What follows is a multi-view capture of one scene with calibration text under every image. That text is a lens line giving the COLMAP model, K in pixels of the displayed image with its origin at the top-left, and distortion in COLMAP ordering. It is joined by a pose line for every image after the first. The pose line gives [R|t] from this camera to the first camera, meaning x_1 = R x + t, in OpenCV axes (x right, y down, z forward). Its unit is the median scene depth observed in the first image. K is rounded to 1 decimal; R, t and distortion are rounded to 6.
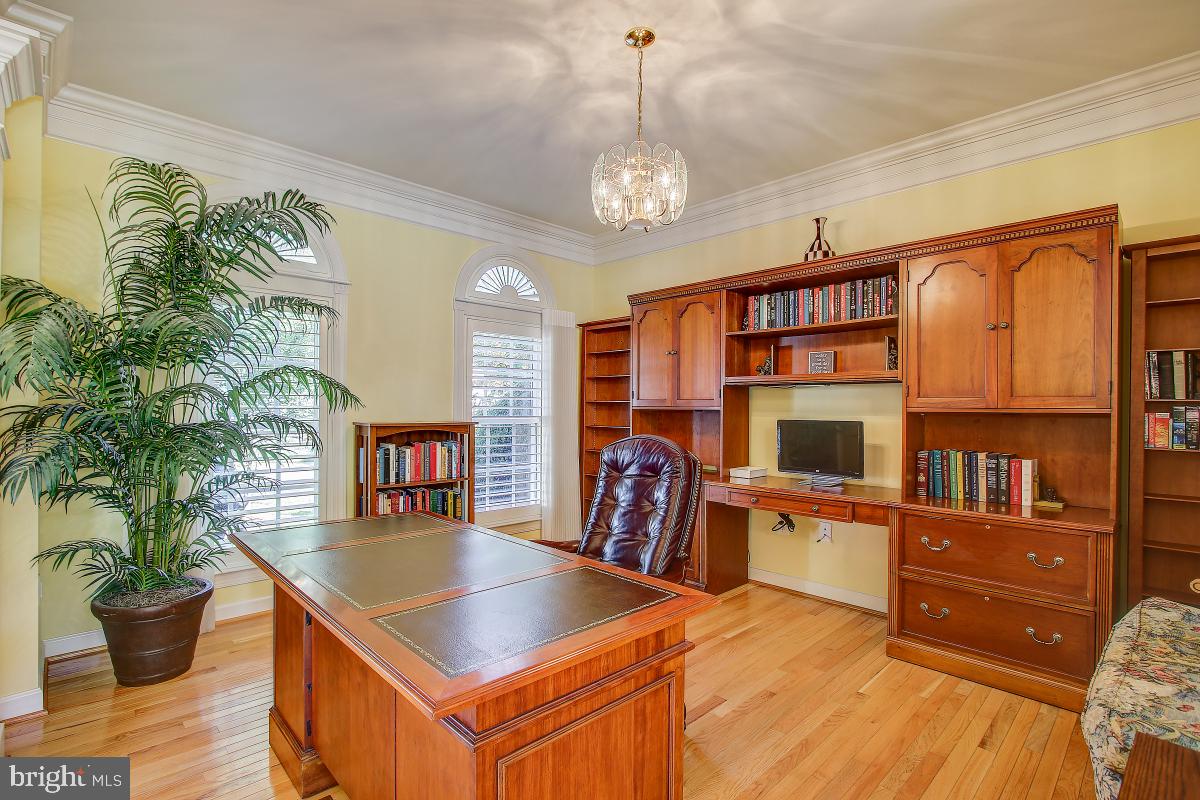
lens RADIAL K [[554.9, 0, 570.7], [0, 554.9, 407.4], [0, 0, 1]] dist [-0.016600, 0.000853]
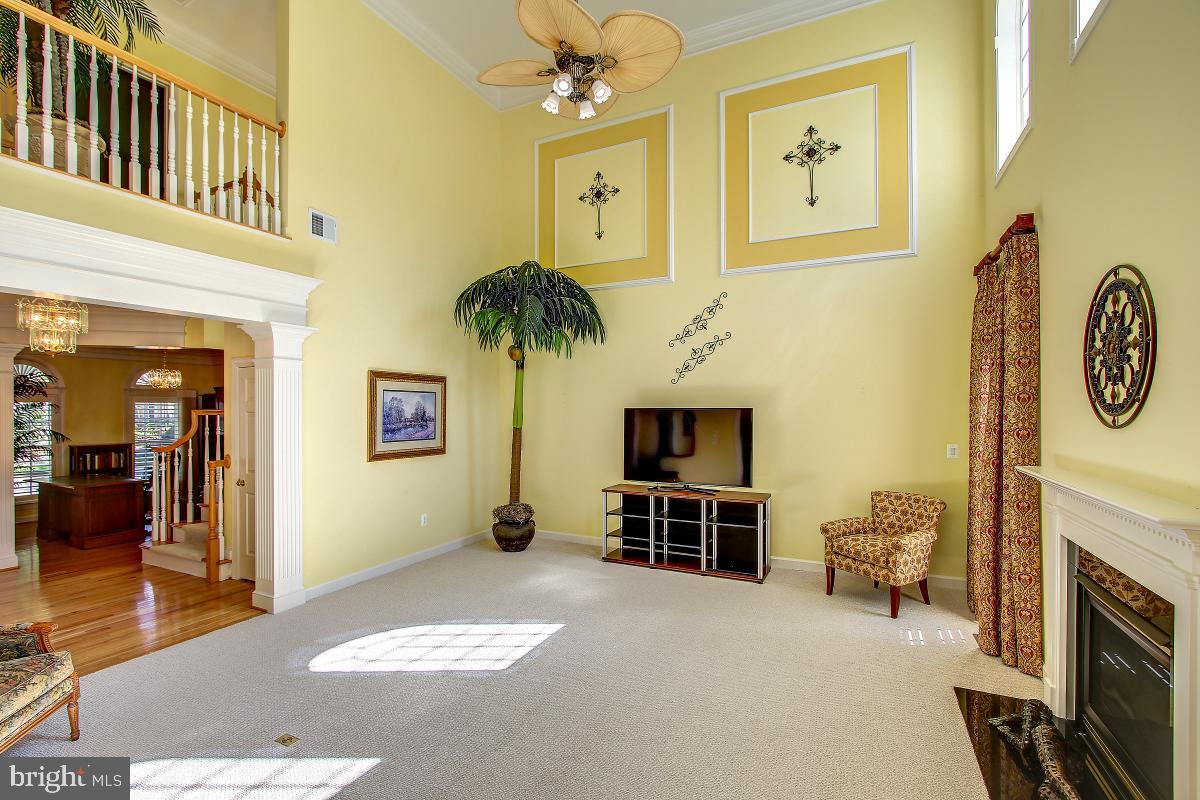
lens RADIAL K [[551.4, 0, 580.3], [0, 551.4, 407.6], [0, 0, 1]] dist [-0.011937, 0.000527]
pose [[0.933167, -0.012493, 0.359227, 0.817220], [0.015454, 0.999866, -0.005372, -0.087967], [-0.359112, 0.010564, 0.933235, -1.971441]]
